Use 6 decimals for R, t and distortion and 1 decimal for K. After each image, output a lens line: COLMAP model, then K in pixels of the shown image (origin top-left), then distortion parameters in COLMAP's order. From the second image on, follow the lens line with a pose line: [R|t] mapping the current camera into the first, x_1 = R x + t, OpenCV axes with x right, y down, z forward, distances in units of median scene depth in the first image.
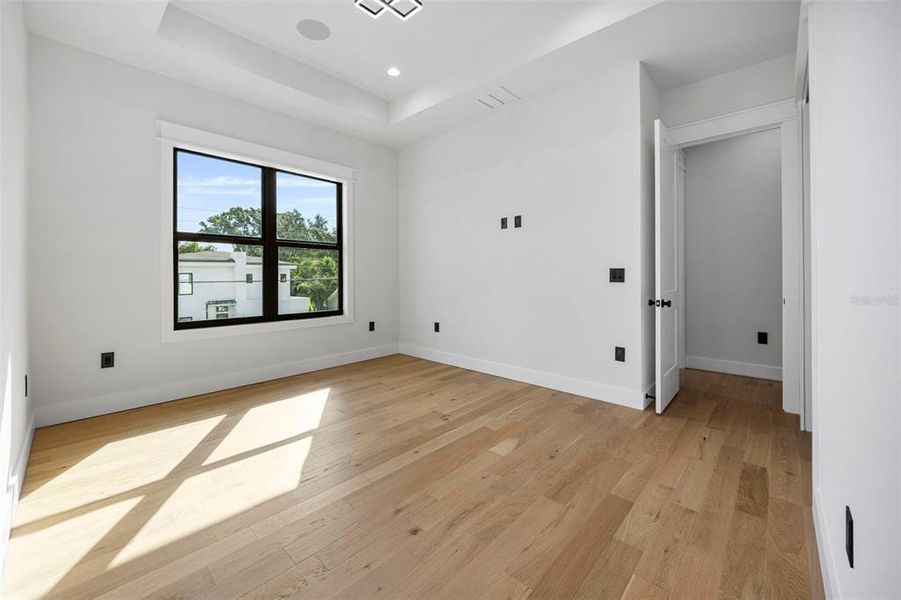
lens RADIAL K [[352.2, 0, 445.3], [0, 352.2, 275.4], [0, 0, 1]] dist [0.003759, 0.000119]
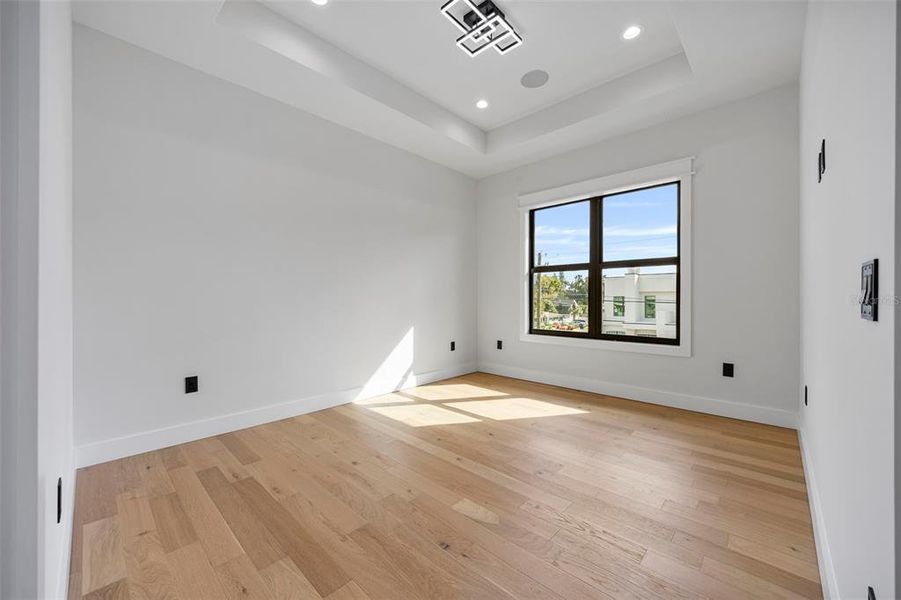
lens RADIAL K [[352.2, 0, 465.2], [0, 352.2, 300.2], [0, 0, 1]] dist [0.003759, 0.000119]
pose [[0.015925, 0.006478, -0.999852, 0.935698], [0.001095, 0.999978, 0.006497, 0.005867], [0.999873, -0.001198, 0.015917, 0.939840]]
